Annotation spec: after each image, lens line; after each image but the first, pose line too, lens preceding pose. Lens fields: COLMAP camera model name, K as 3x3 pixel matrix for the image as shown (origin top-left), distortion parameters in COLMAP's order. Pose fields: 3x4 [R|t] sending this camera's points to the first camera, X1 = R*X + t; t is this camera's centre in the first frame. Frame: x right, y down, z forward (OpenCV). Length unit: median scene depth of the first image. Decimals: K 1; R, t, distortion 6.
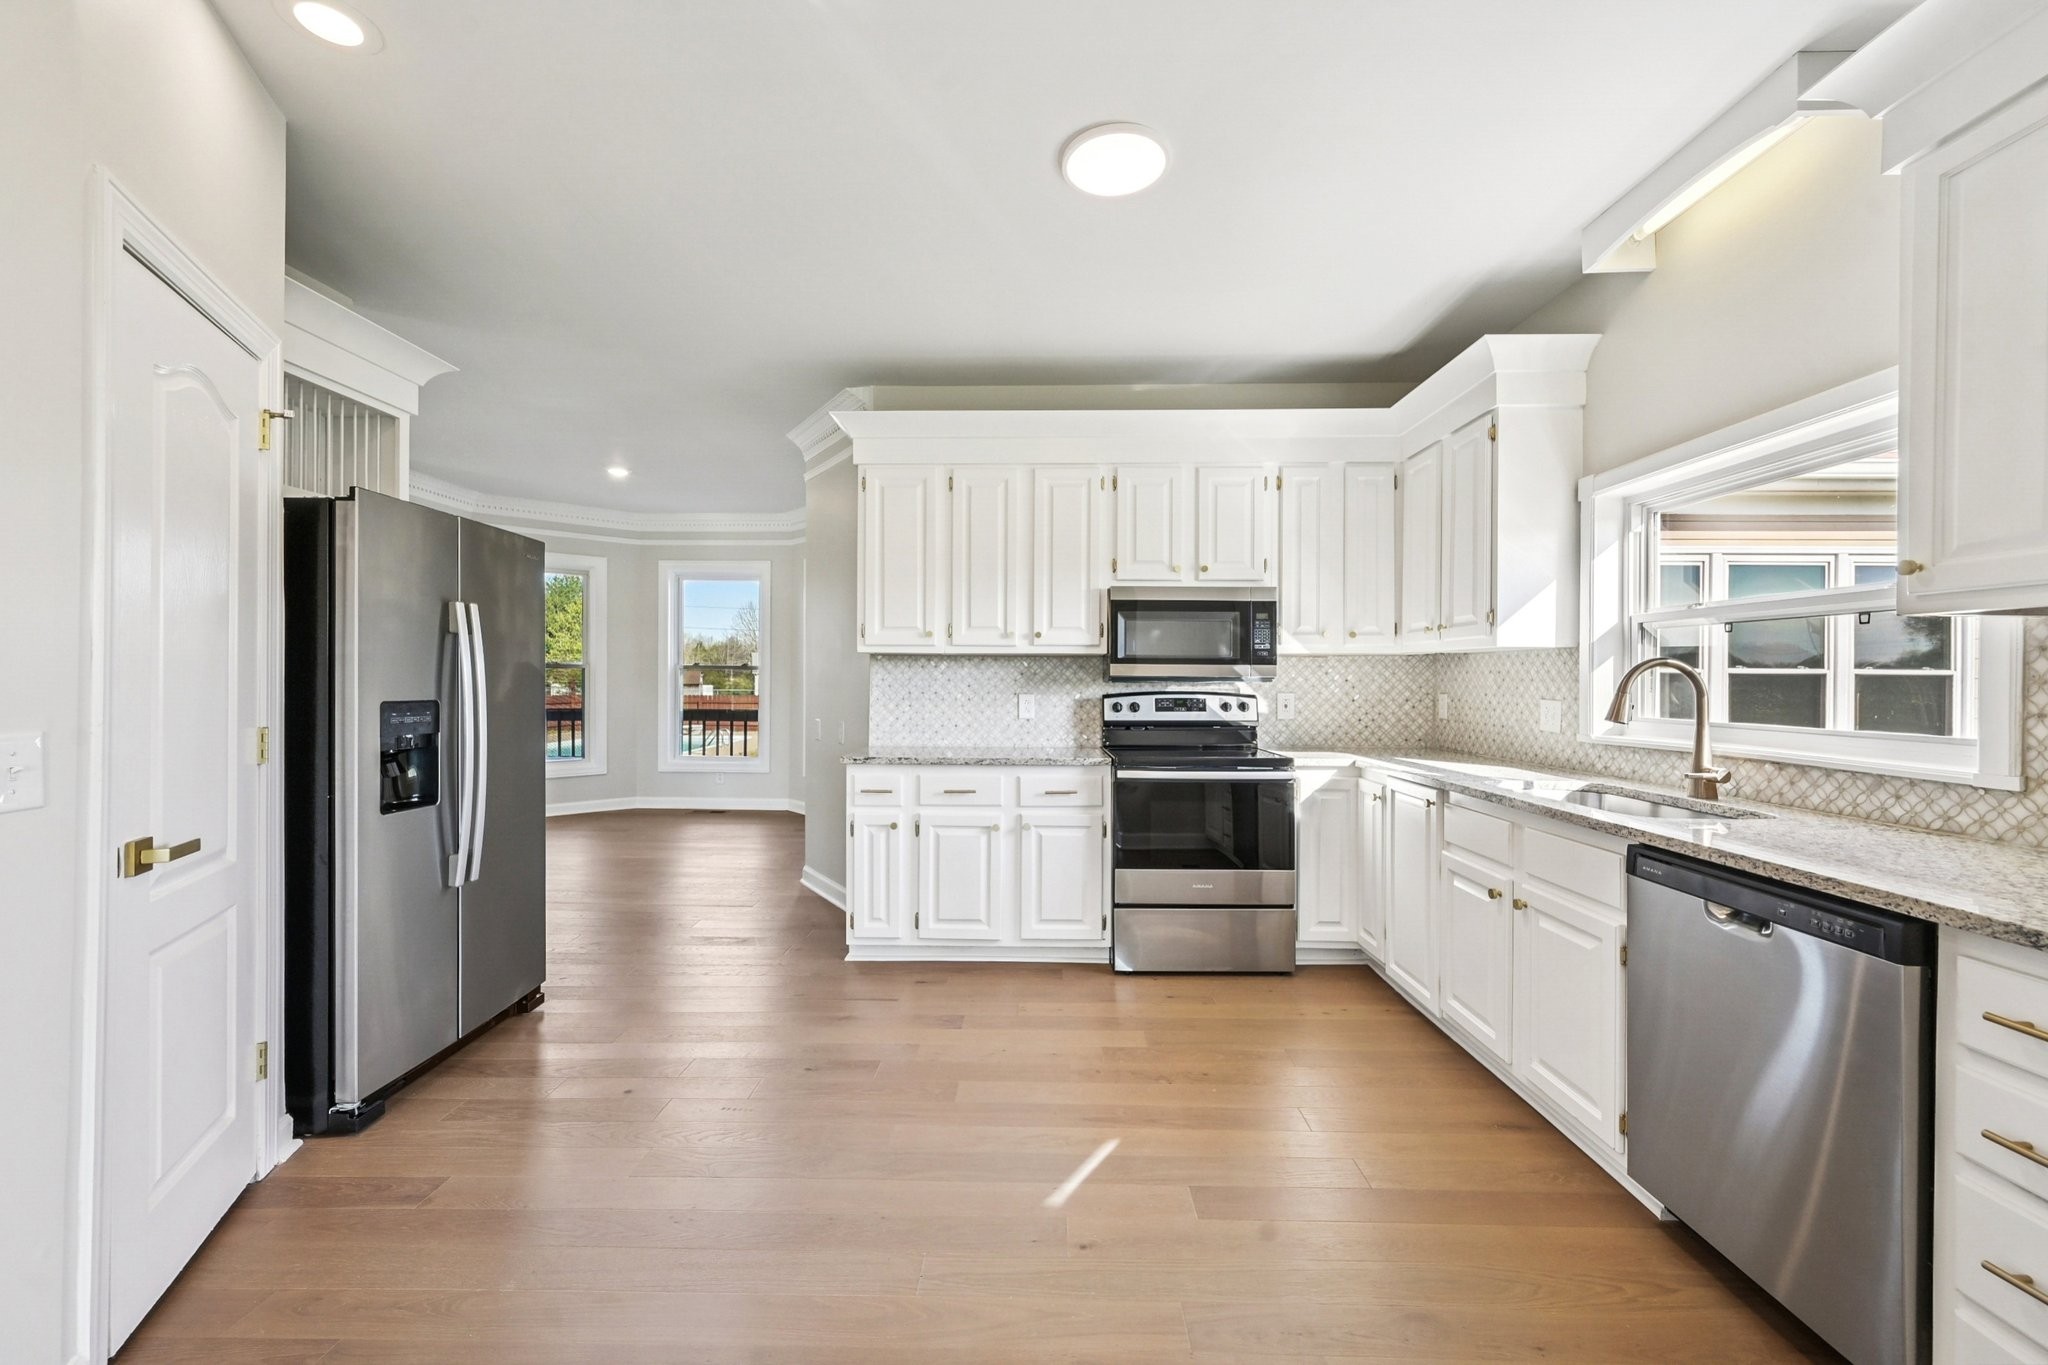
lens RADIAL K [[824.9, 0, 1037.1], [0, 824.9, 681.7], [0, 0, 1]] dist [0.008047, 0.000588]
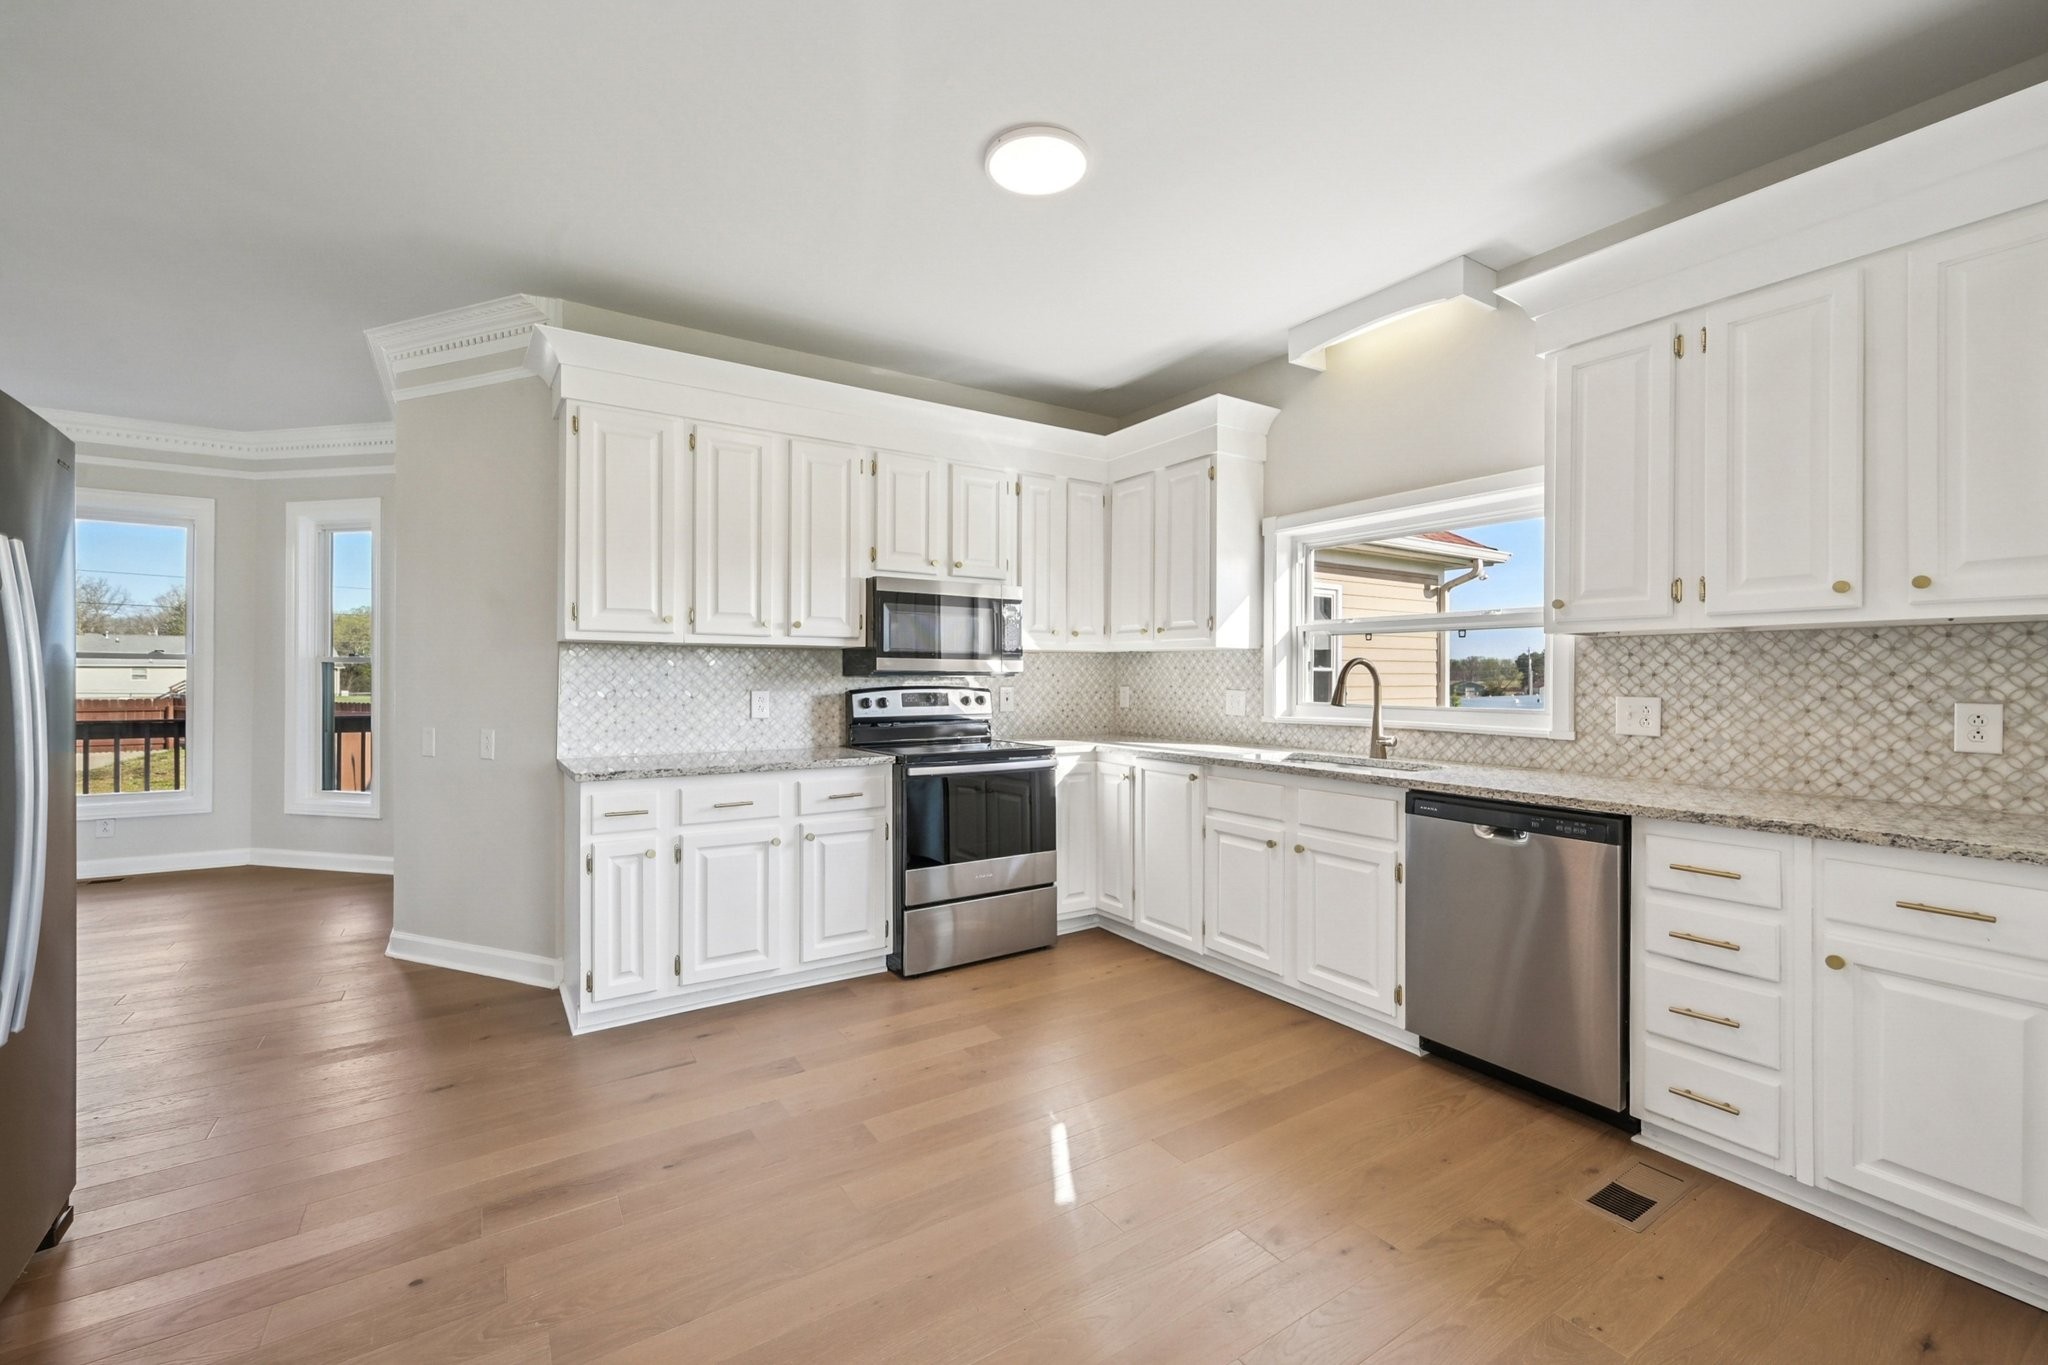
lens RADIAL K [[824.9, 0, 1091.2], [0, 824.9, 674.8], [0, 0, 1]] dist [0.008047, 0.000588]
pose [[0.827711, -0.000713, 0.561154, -0.265062], [0.002093, 0.999996, -0.001817, 0.000554], [-0.561151, 0.002678, 0.827709, 0.079635]]
